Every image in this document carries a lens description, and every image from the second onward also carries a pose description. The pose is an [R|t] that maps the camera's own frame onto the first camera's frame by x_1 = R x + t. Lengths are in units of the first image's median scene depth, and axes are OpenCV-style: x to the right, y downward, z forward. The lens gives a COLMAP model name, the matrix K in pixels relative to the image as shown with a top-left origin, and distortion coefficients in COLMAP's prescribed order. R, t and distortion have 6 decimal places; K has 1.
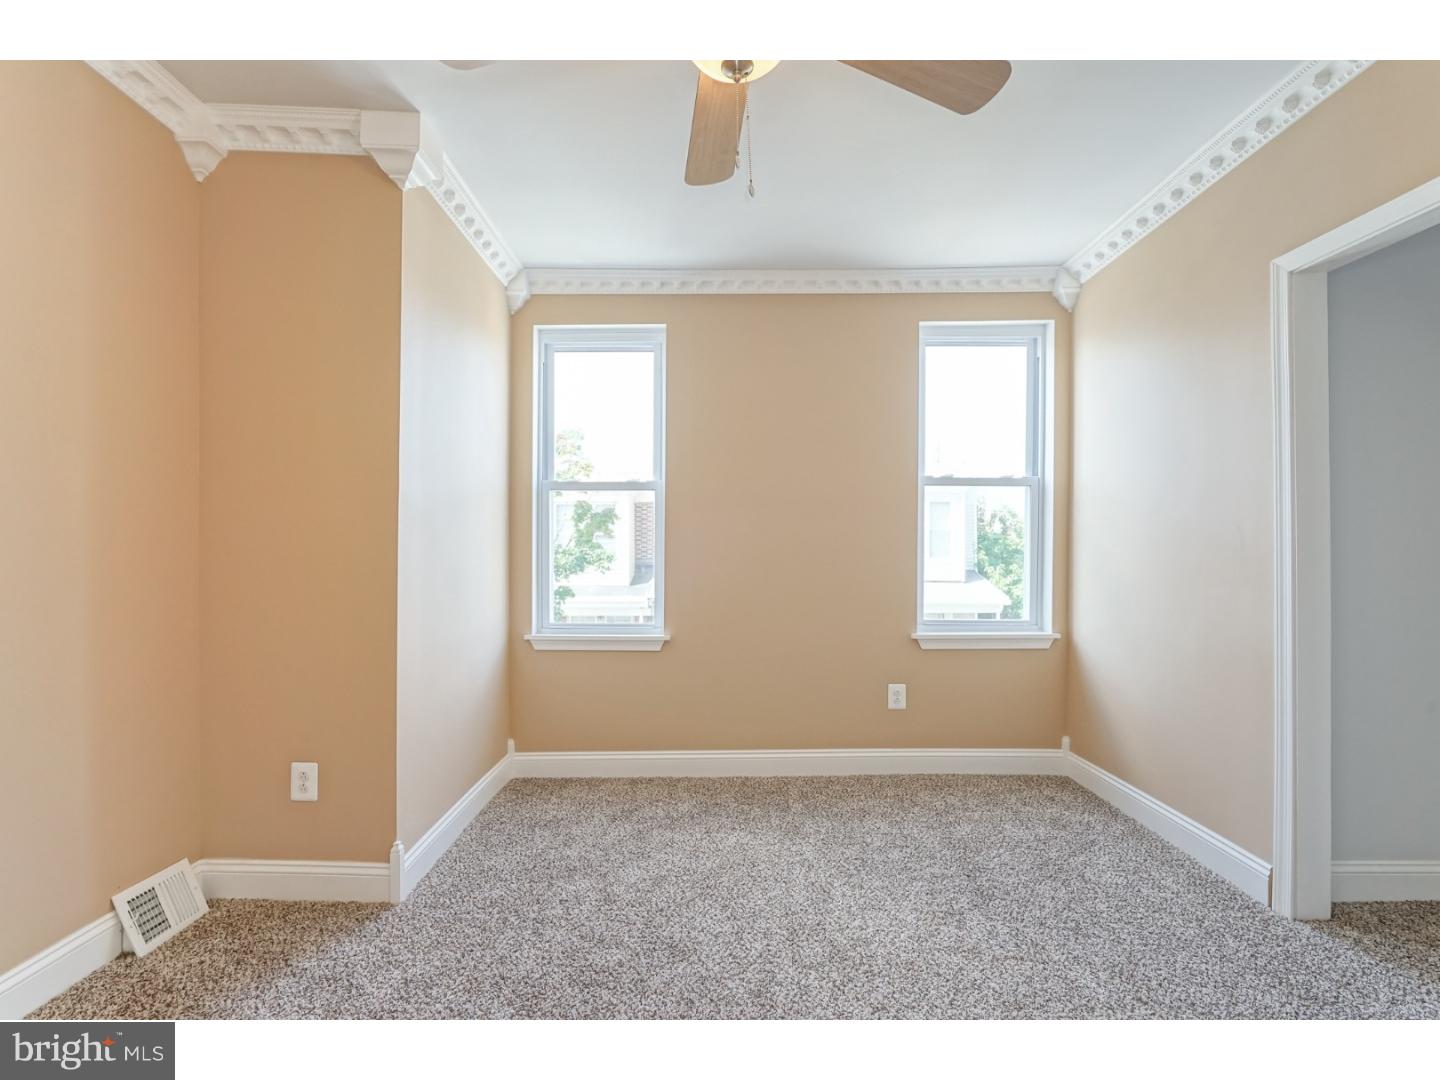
lens RADIAL K [[669.1, 0, 652.9], [0, 669.1, 542.2], [0, 0, 1]] dist [-0.000818, 0.000720]
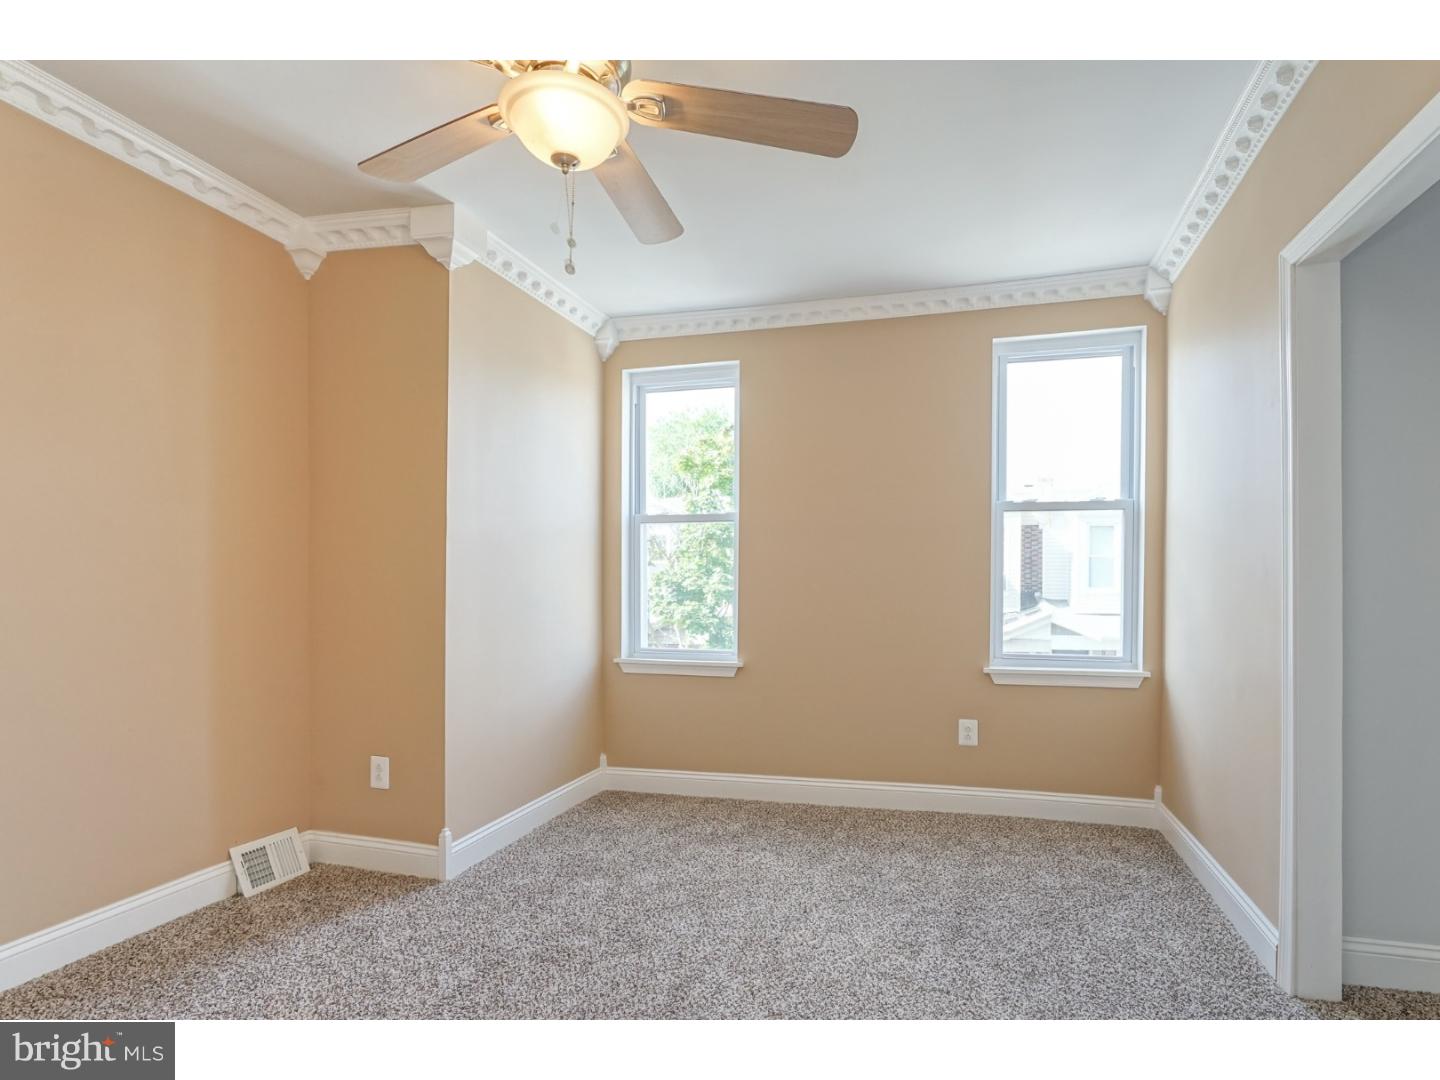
lens RADIAL K [[679.5, 0, 713.8], [0, 679.5, 575.3], [0, 0, 1]] dist [-0.001277, 0.000868]
pose [[0.972327, -0.001368, -0.233618, 0.257714], [0.002755, 0.999980, 0.005613, -0.001199], [0.233606, -0.006101, 0.972312, -0.032124]]
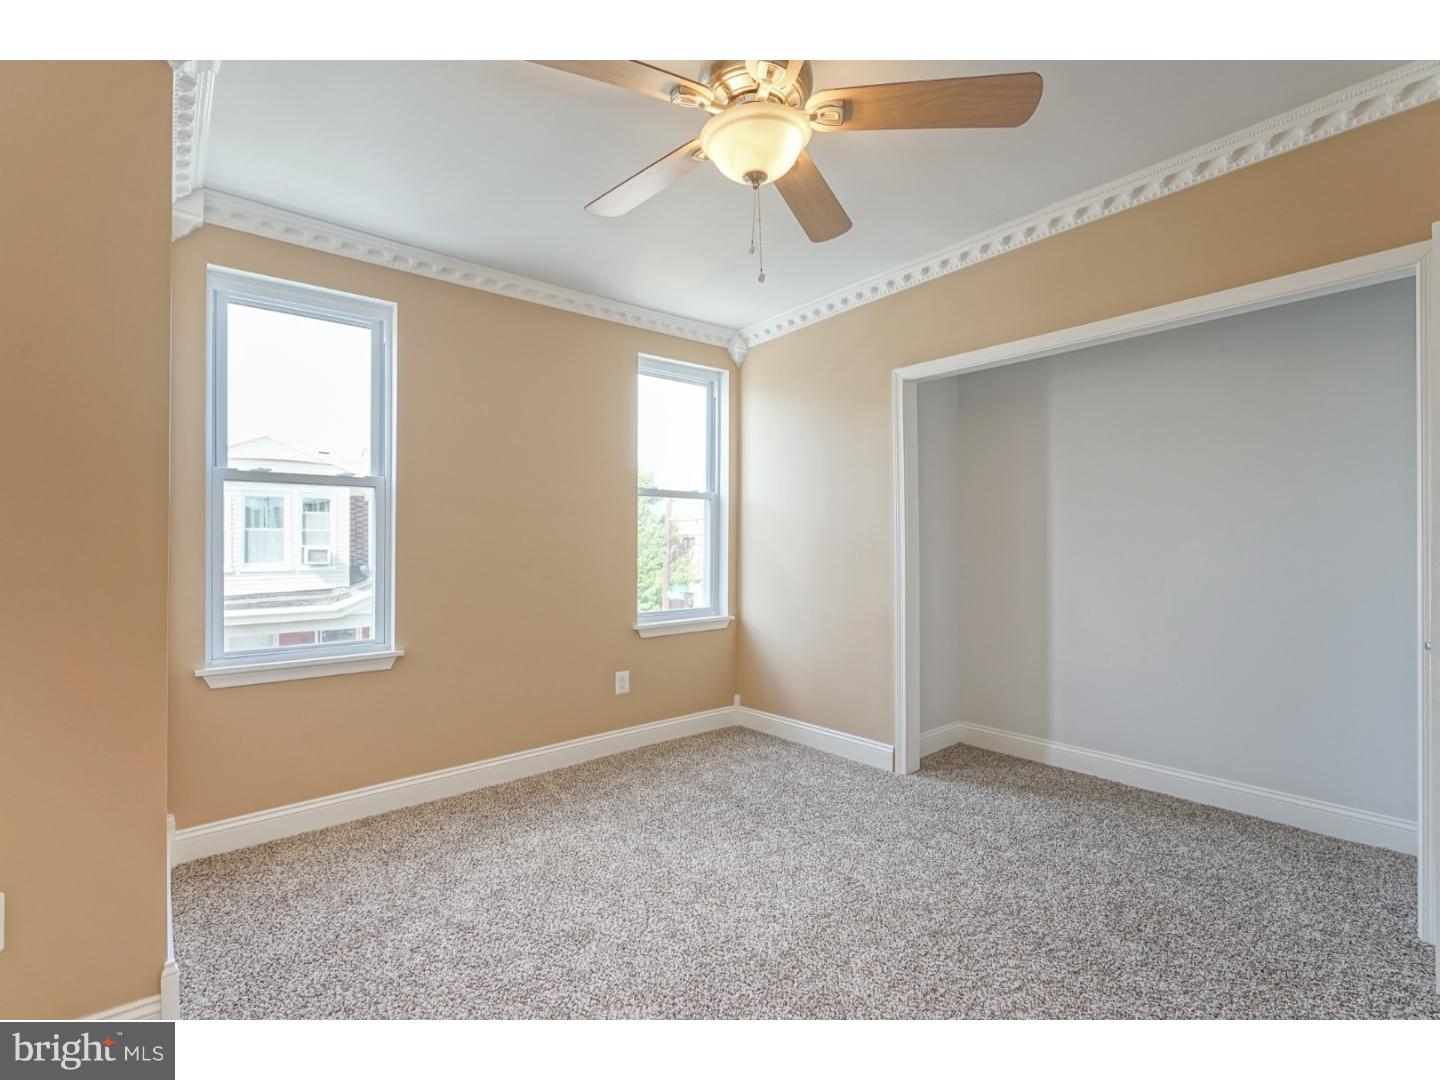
lens RADIAL K [[699.5, 0, 717.7], [0, 699.5, 542.7], [0, 0, 1]] dist [-0.001685, 0.000335]
pose [[0.743479, -0.004202, 0.668746, -0.325362], [0.003726, 0.999991, 0.002142, -0.006757], [-0.668749, 0.000899, 0.743488, 0.020855]]
